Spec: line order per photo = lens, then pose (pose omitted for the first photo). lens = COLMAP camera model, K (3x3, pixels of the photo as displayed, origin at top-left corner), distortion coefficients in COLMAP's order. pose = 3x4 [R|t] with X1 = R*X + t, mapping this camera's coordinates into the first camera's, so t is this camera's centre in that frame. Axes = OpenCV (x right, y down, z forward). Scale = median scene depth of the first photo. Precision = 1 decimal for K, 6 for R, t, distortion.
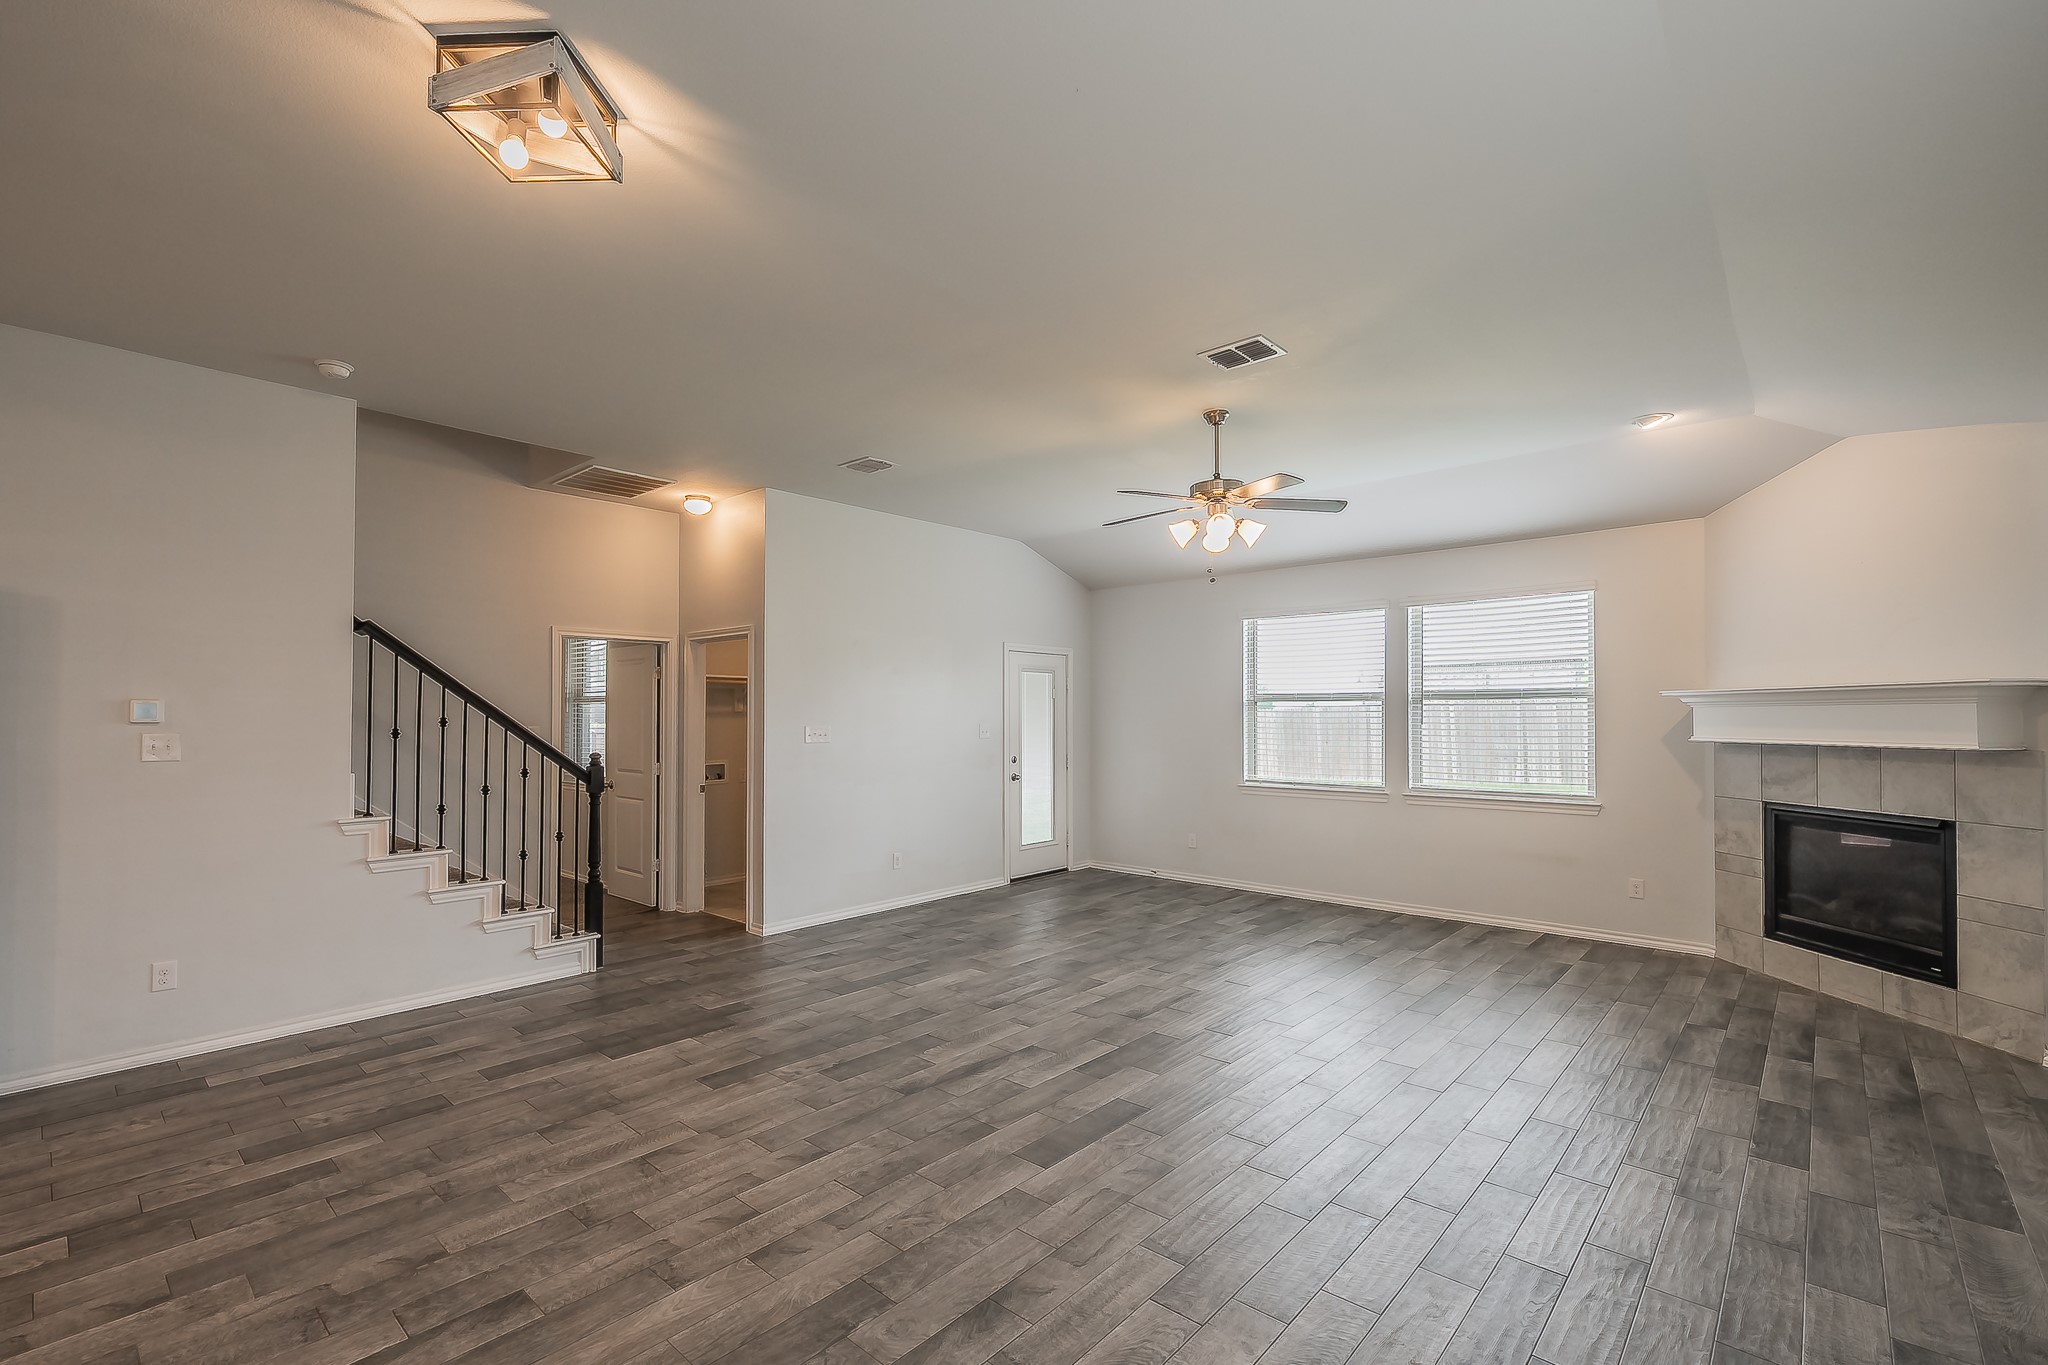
lens RADIAL K [[895.1, 0, 1010.1], [0, 895.1, 716.4], [0, 0, 1]] dist [0.002647, -0.000404]
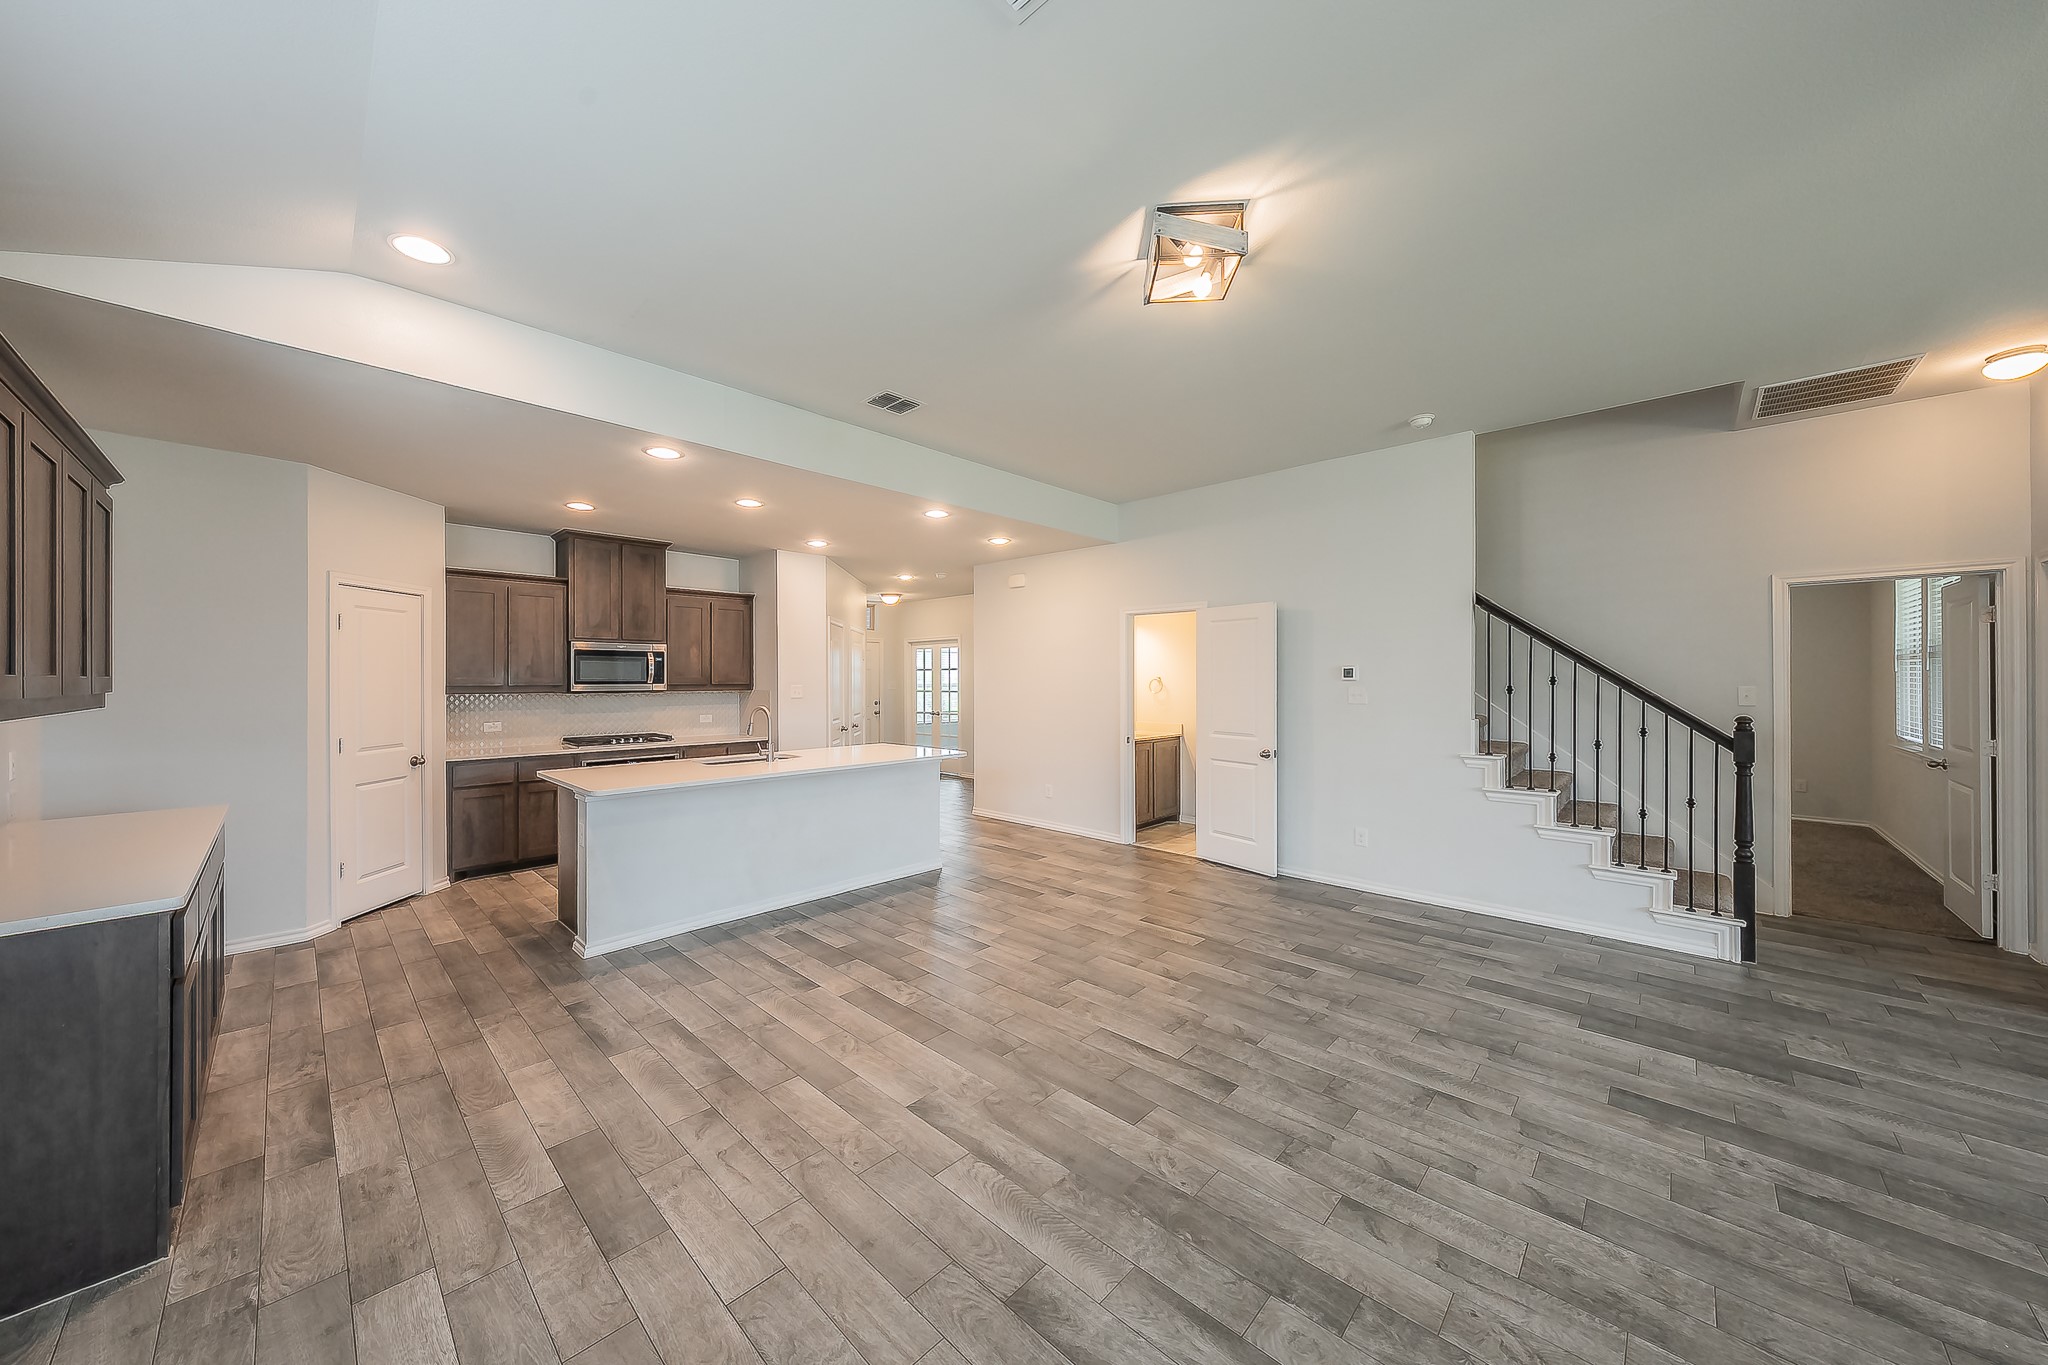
lens RADIAL K [[703.8, 0, 1008.7], [0, 703.8, 678.2], [0, 0, 1]] dist [-0.011577, 0.003753]
pose [[-0.031178, 0.000149, -0.999514, 0.276990], [0.000905, 1.000000, 0.000121, 0.002703], [0.999513, -0.000901, -0.031178, 0.337303]]
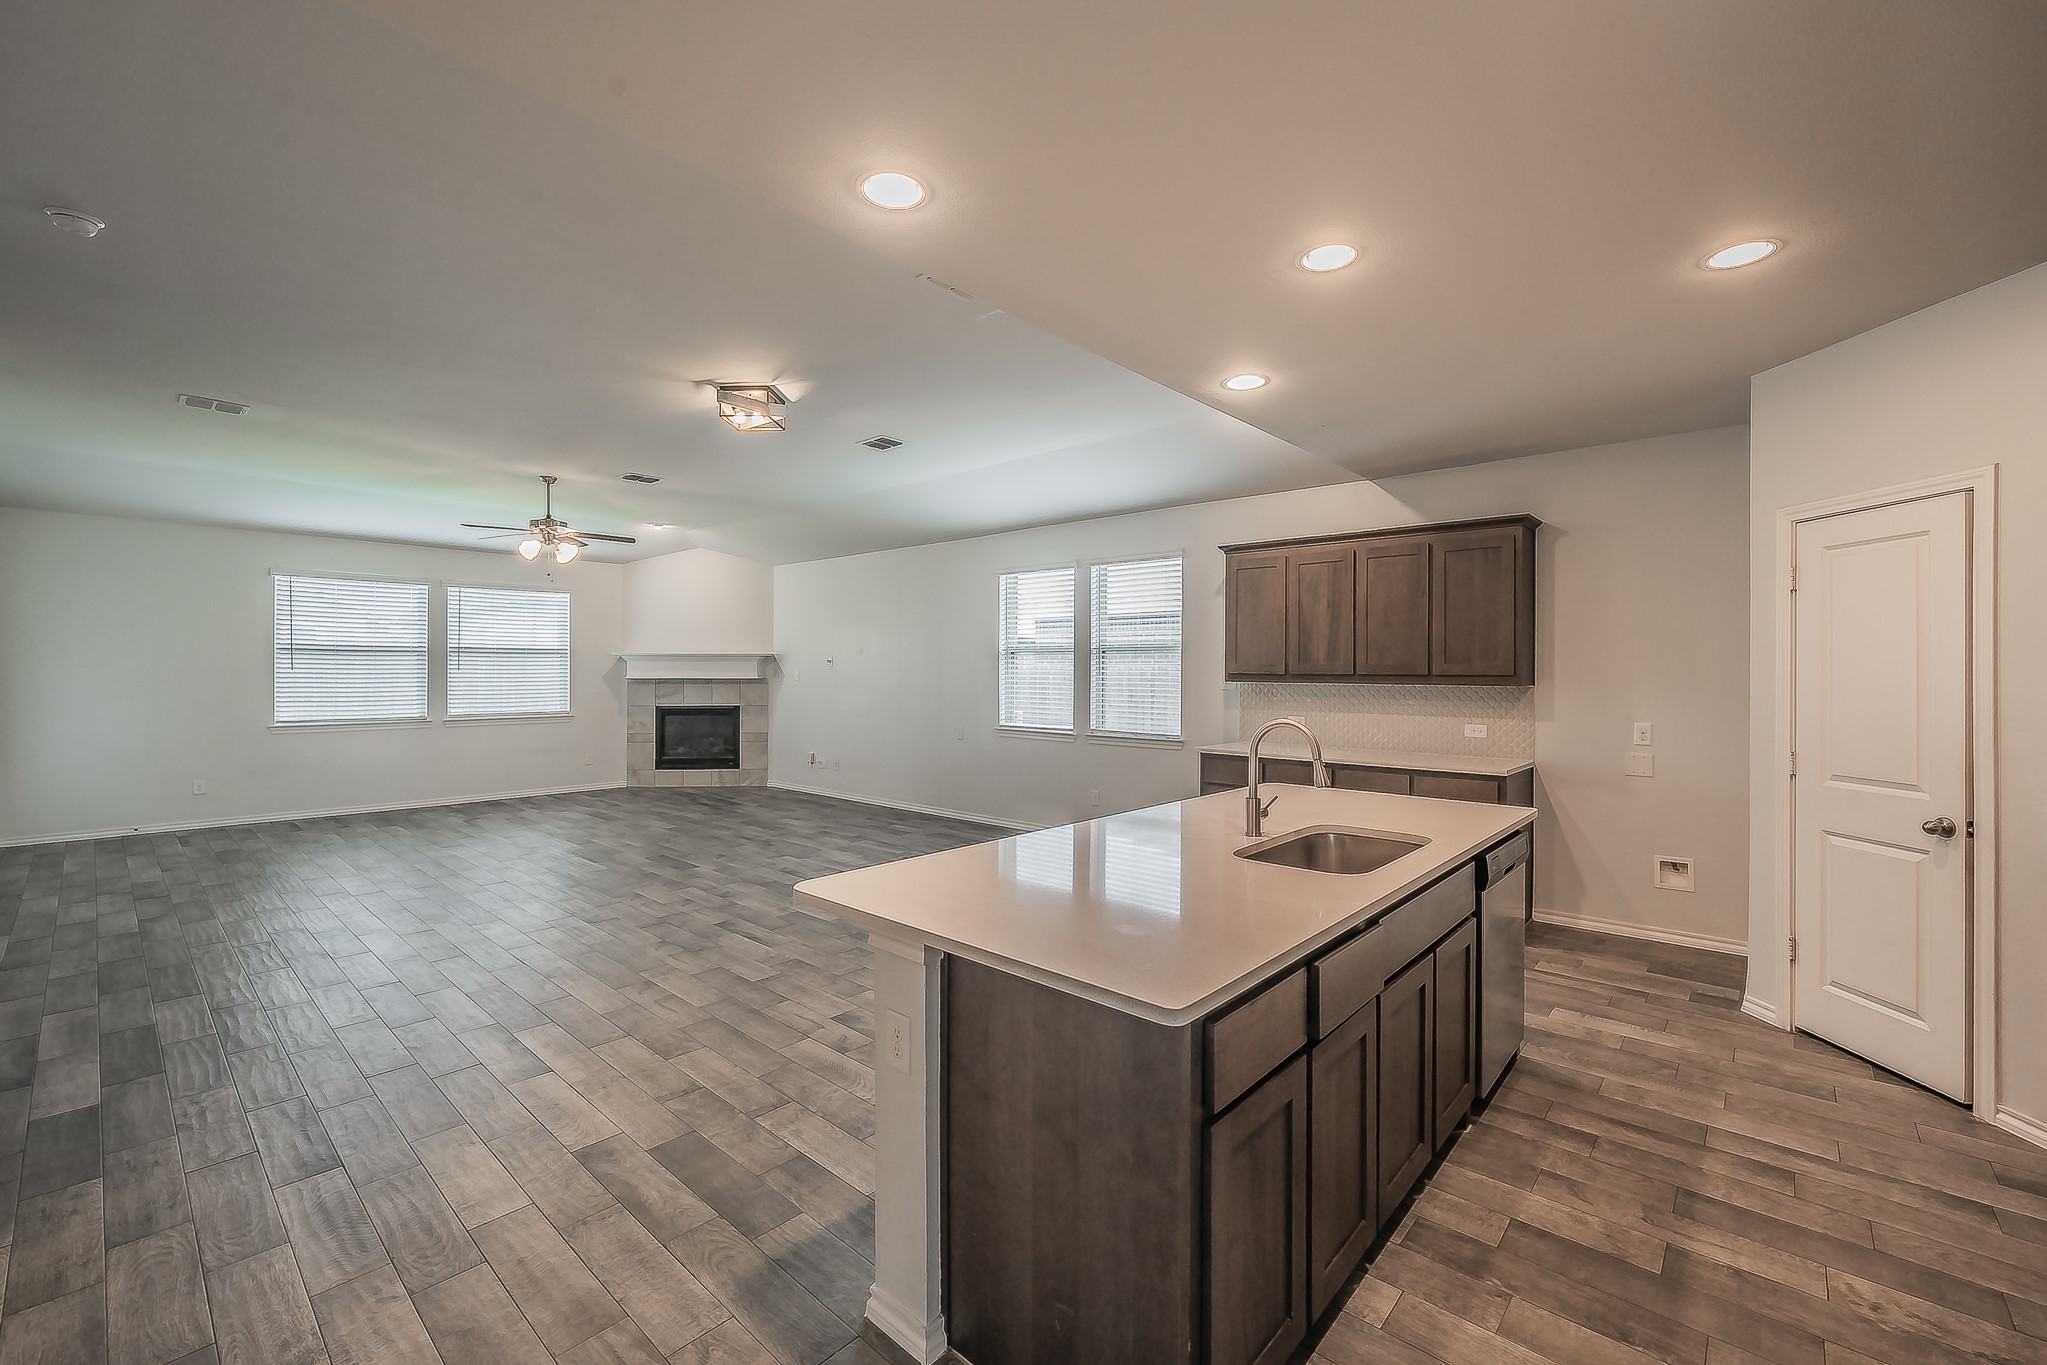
lens RADIAL K [[842.0, 0, 1054.7], [0, 842.0, 669.5], [0, 0, 1]] dist [-0.000547, -0.000334]
pose [[-0.024229, 0.002395, 0.999704, -1.302724], [-0.003369, 0.999991, -0.002477, 0.010447], [-0.999701, -0.003428, -0.024221, 0.109018]]
